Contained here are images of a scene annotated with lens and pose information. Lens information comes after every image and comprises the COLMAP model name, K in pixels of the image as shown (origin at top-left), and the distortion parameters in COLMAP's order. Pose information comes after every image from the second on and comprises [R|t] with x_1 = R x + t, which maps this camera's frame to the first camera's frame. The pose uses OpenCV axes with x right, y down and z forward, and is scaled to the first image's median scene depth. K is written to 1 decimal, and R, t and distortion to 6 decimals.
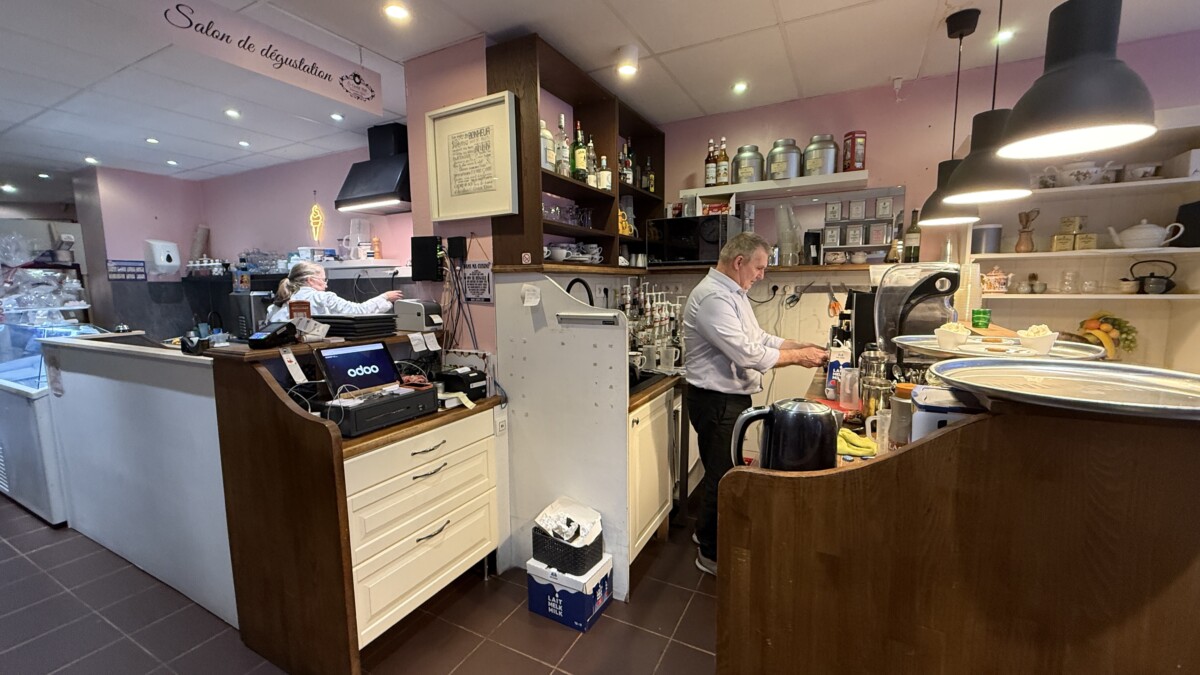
lens RADIAL K [[477.5, 0, 600.0], [0, 477.5, 337.5], [0, 0, 1]] dist [0.001802, 0.000727]
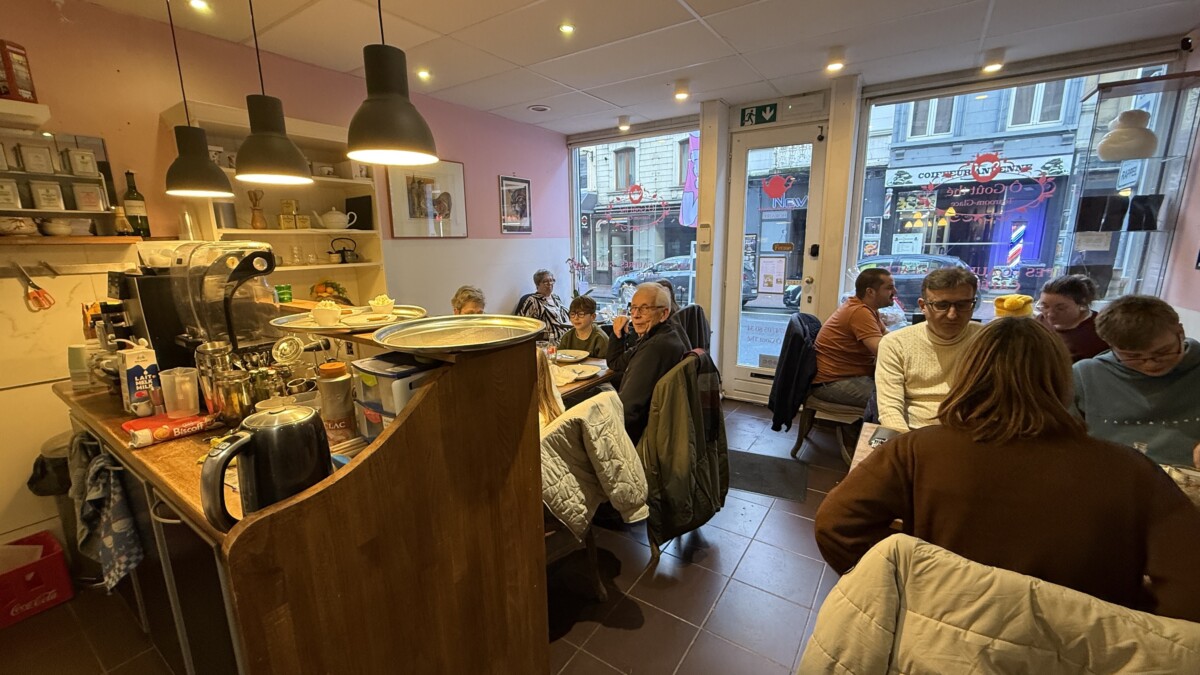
lens RADIAL K [[475.9, 0, 600.0], [0, 475.9, 337.5], [0, 0, 1]] dist [0.000390, 0.000399]
pose [[0.109243, -0.191580, 0.975378, -0.119002], [0.125632, 0.976043, 0.177640, -0.028184], [-0.986044, 0.103133, 0.130695, 0.107673]]
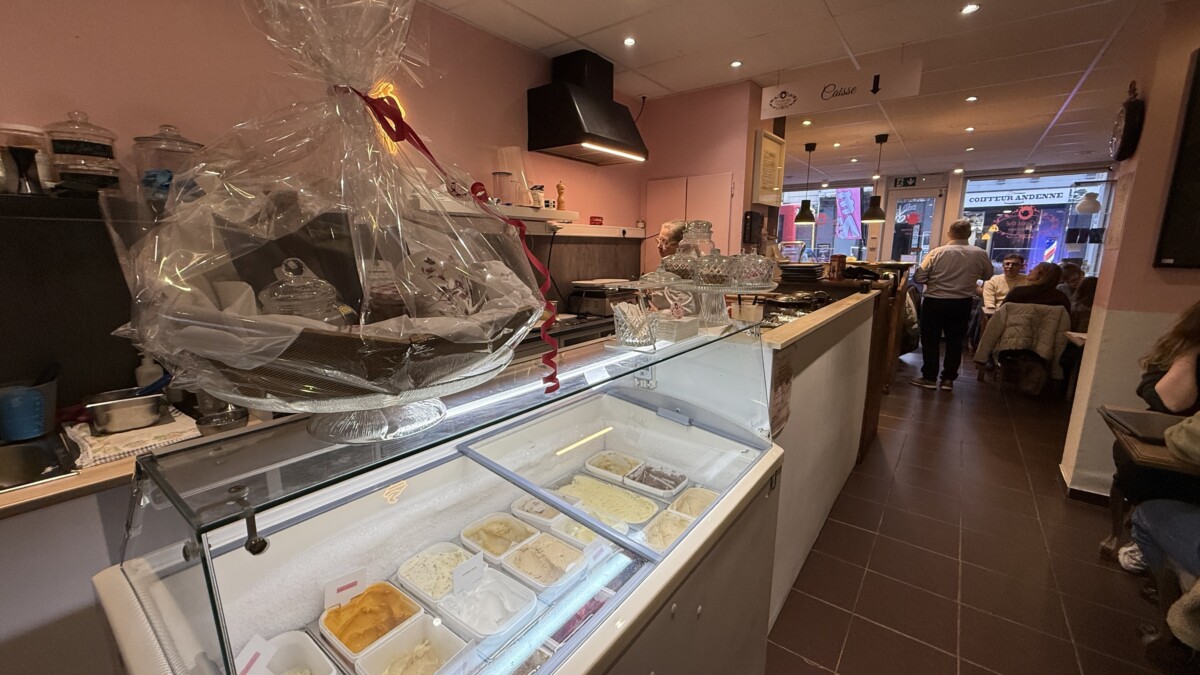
lens RADIAL K [[477.5, 0, 600.0], [0, 477.5, 337.5], [0, 0, 1]] dist [0.001802, 0.000727]
pose [[0.155776, -0.171332, 0.972820, -1.653686], [0.108462, 0.981855, 0.155555, -0.098527], [-0.981820, 0.081283, 0.171532, 1.071977]]
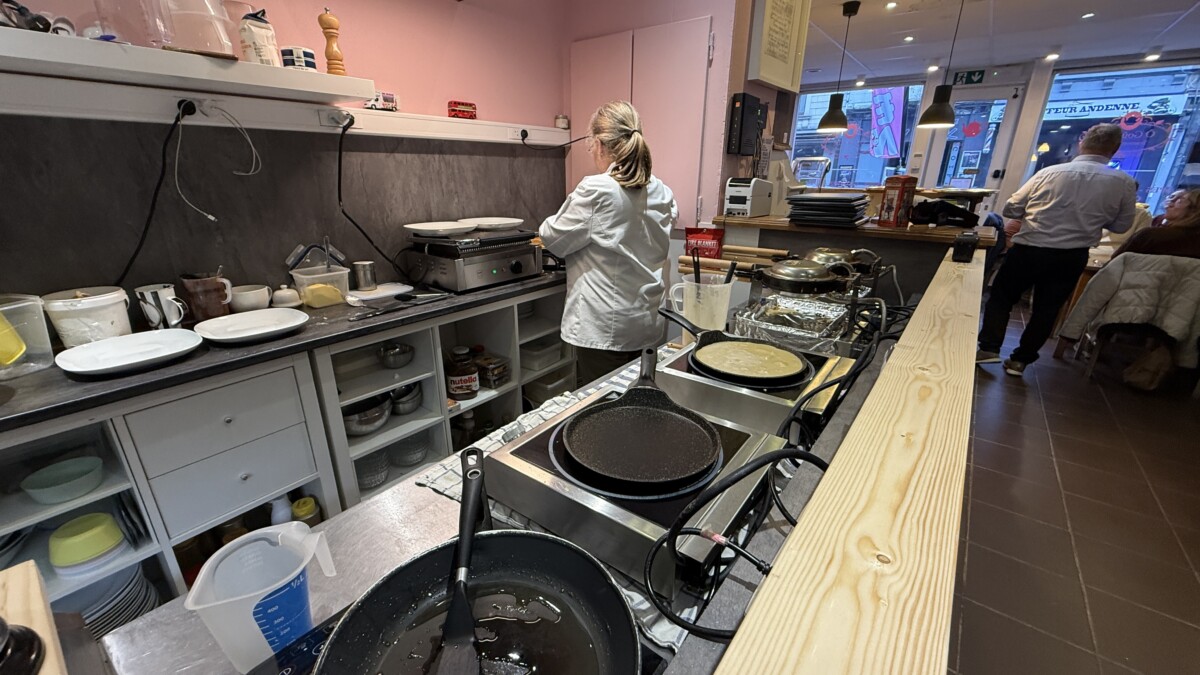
lens RADIAL K [[475.9, 0, 600.0], [0, 475.9, 337.5], [0, 0, 1]] dist [0.000390, 0.000399]
pose [[0.172704, -0.317089, 0.932538, -1.114117], [0.102488, 0.947411, 0.303166, -0.081964], [-0.979627, 0.043216, 0.196119, 0.956210]]
